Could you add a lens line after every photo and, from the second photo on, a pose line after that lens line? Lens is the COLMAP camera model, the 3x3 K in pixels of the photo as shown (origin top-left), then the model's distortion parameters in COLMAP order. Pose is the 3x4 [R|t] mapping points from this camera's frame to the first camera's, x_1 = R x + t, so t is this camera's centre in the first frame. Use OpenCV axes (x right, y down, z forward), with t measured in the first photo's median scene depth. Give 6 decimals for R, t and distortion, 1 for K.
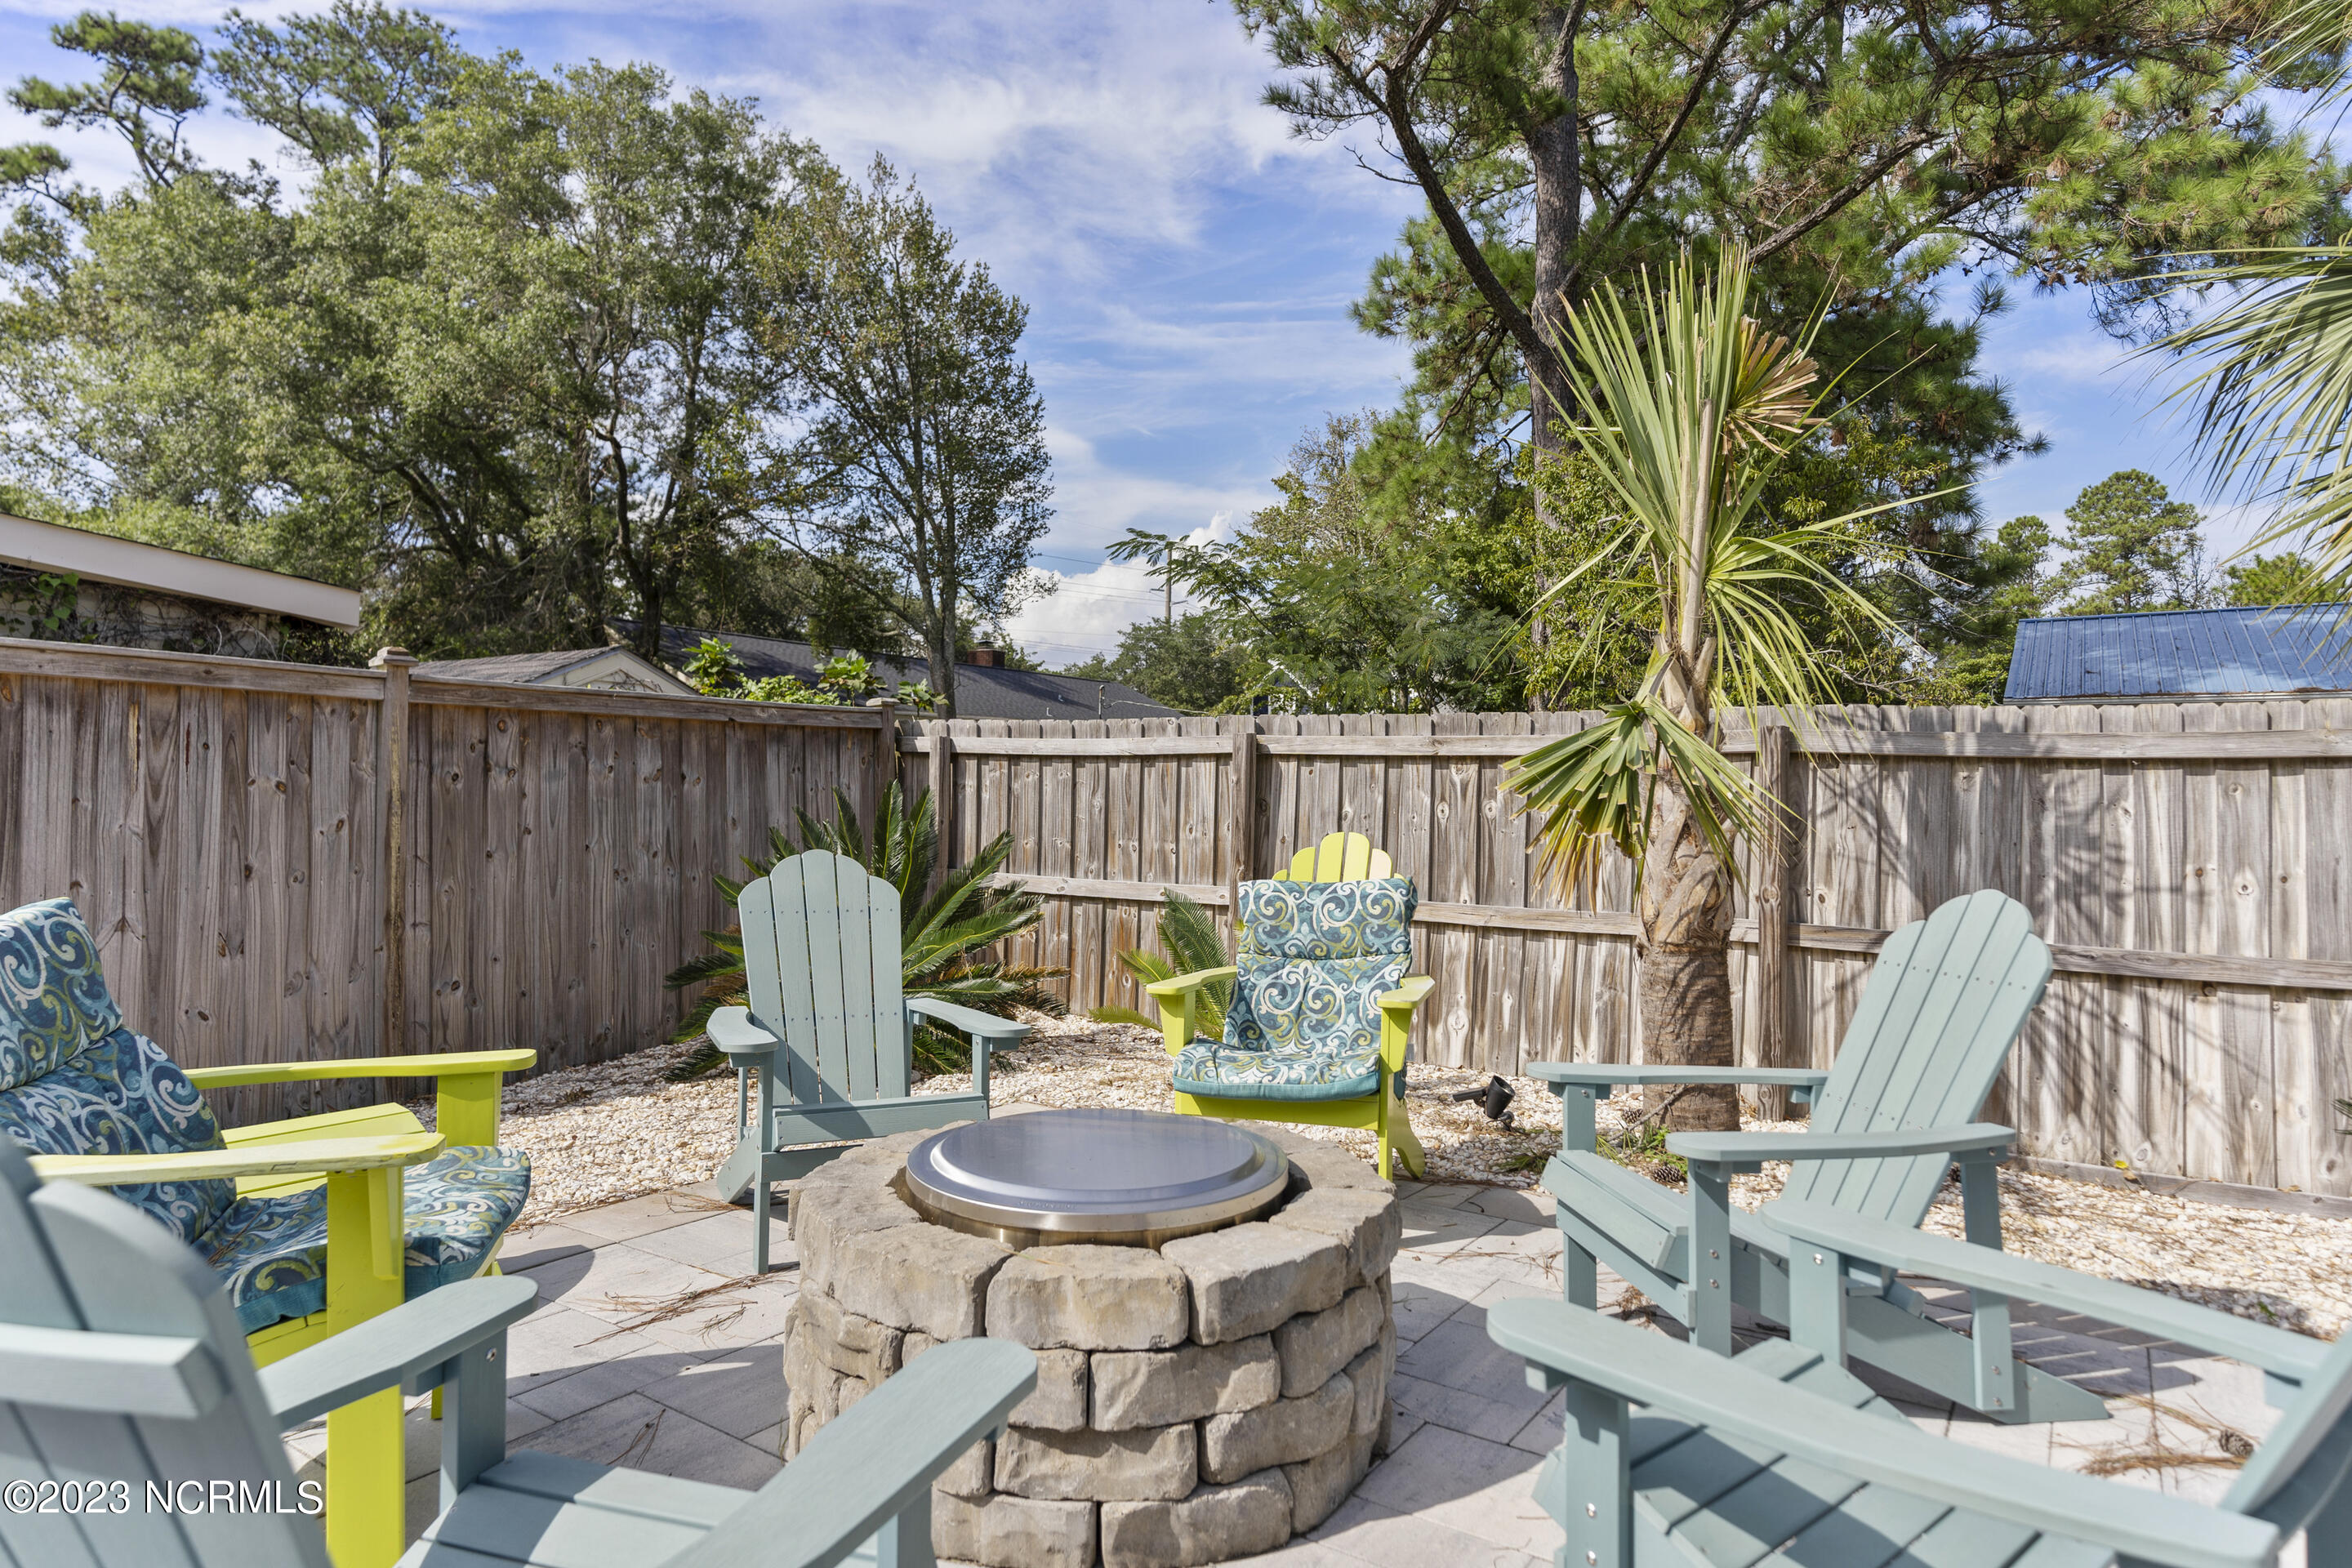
lens RADIAL K [[1326.9, 0, 1177.6], [0, 1326.9, 767.6], [0, 0, 1]] dist [-0.001991, -0.000493]
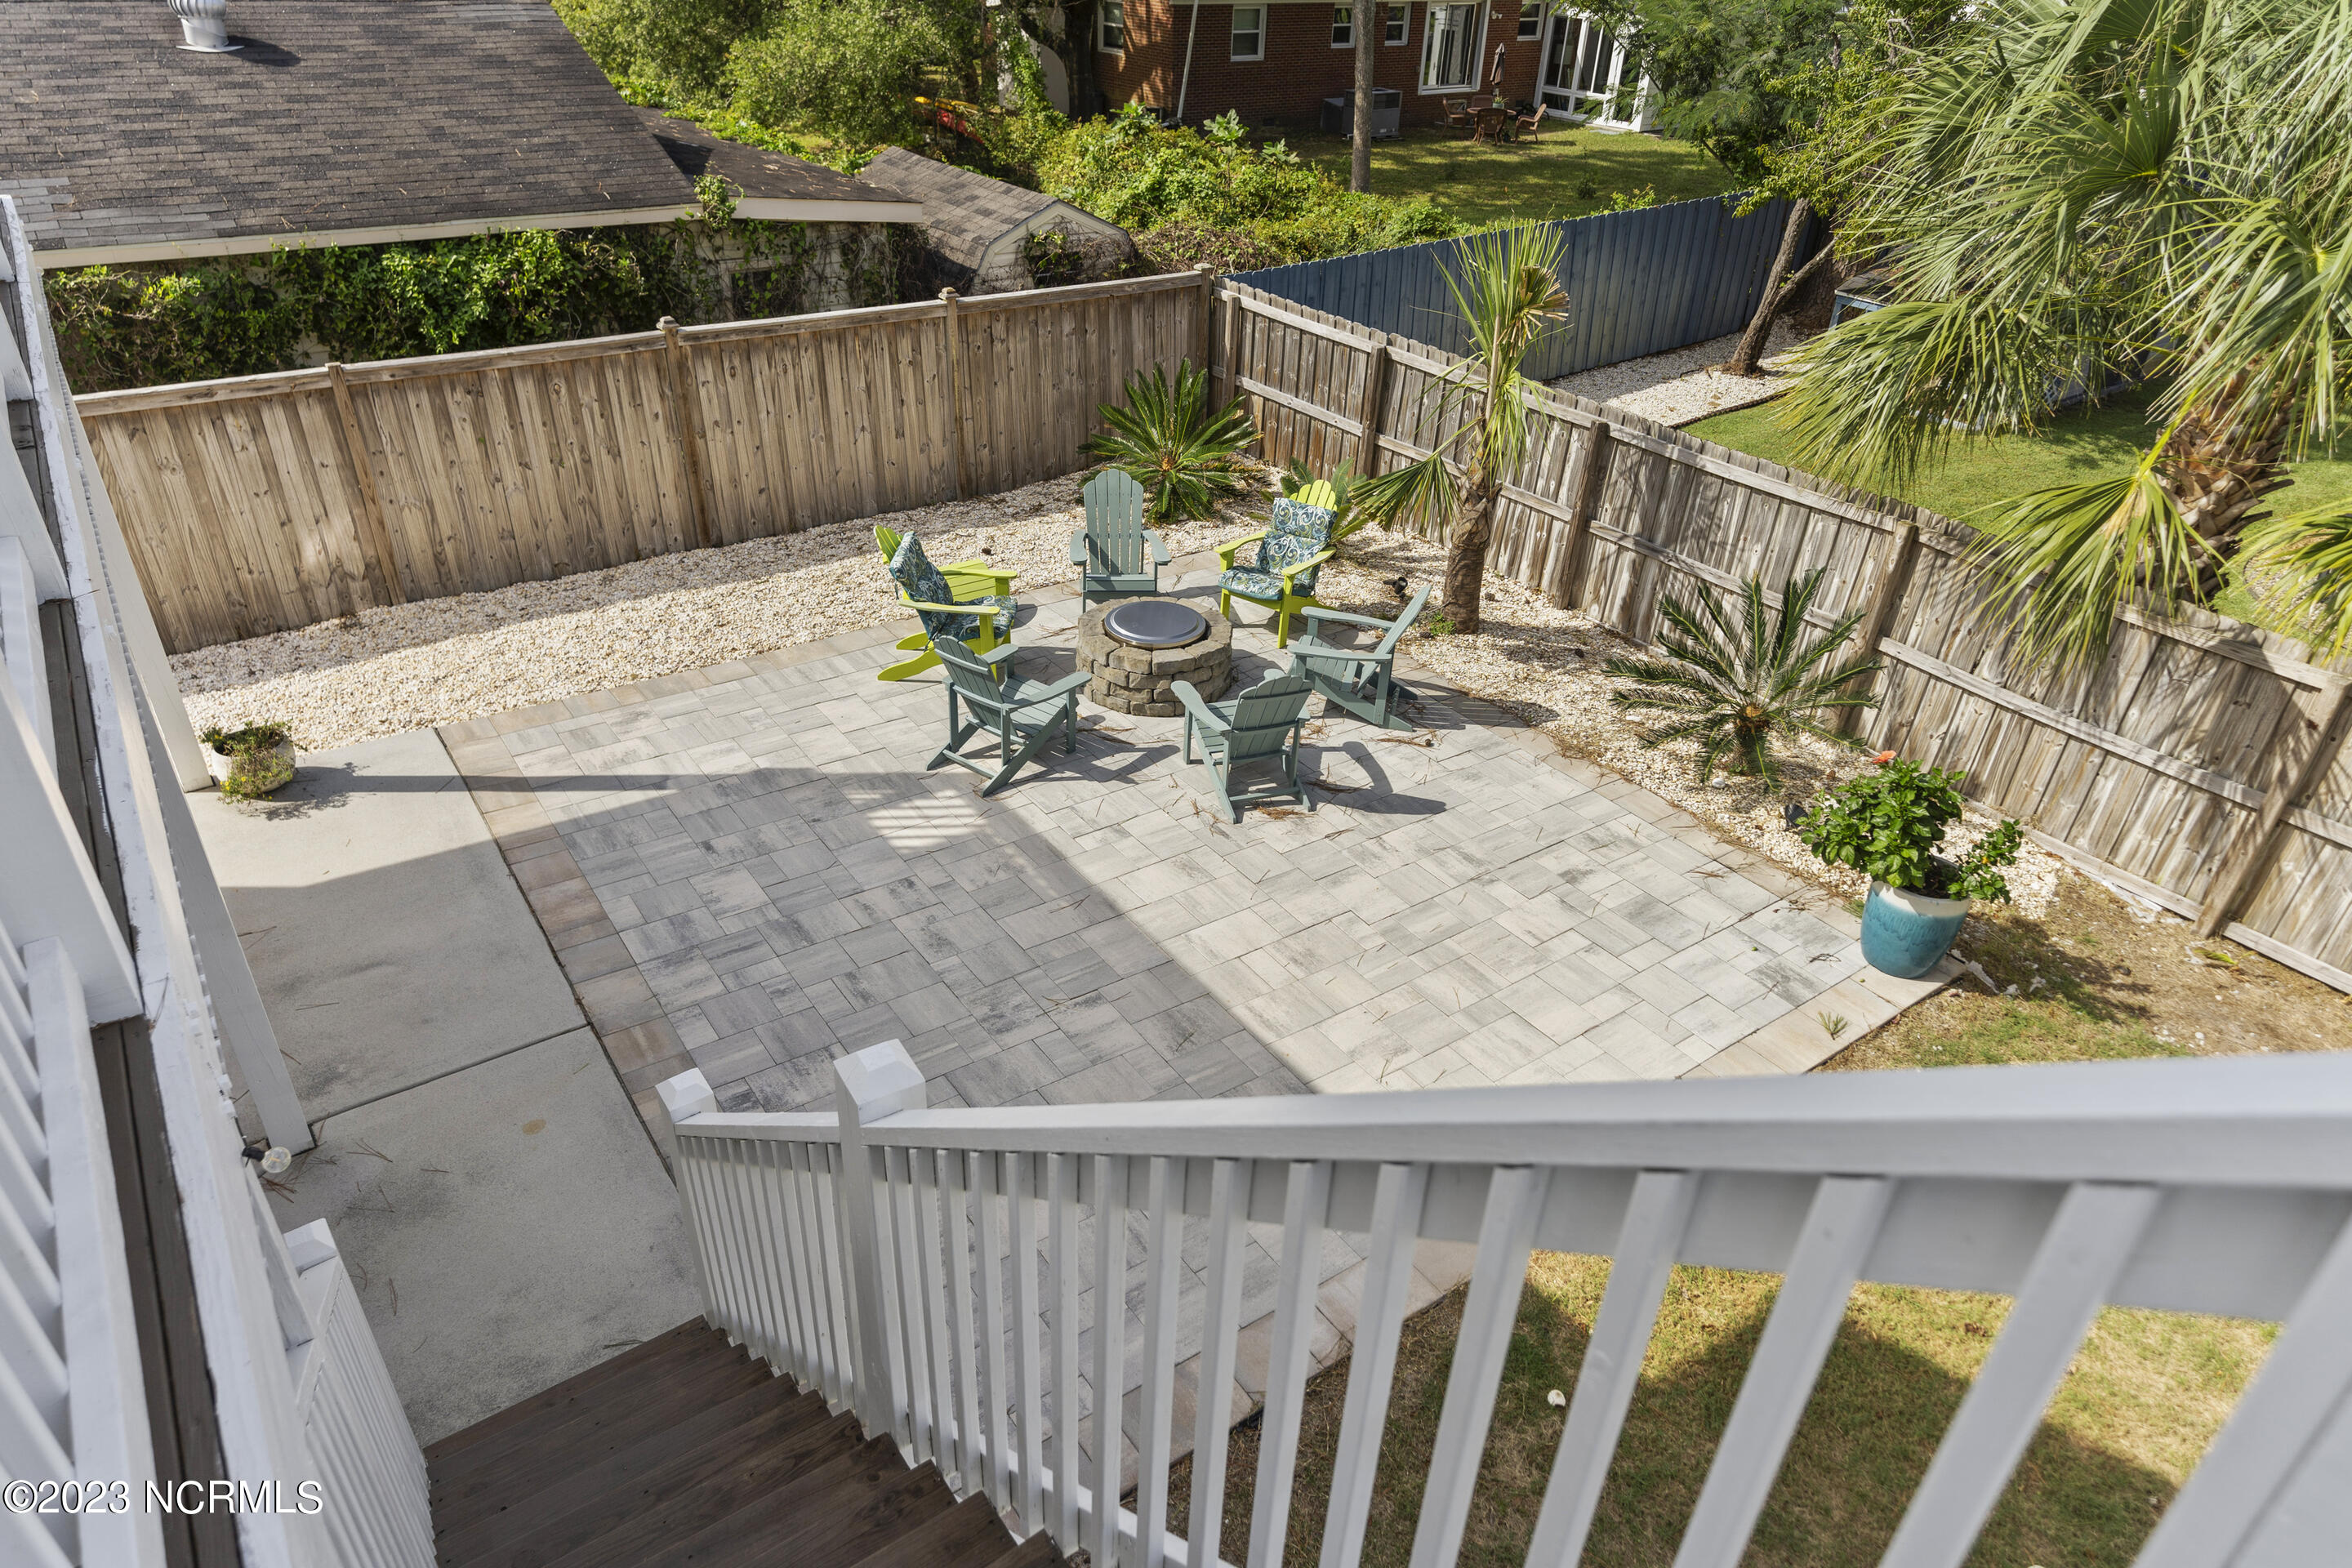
lens RADIAL K [[1471.8, 0, 1183.9], [0, 1471.8, 790.3], [0, 0, 1]] dist [0.001473, 0.001030]
pose [[0.938050, 0.198752, -0.283831, 0.540511], [-0.017194, 0.844827, 0.534764, -0.640171], [0.346073, -0.496755, 0.795907, -1.053251]]
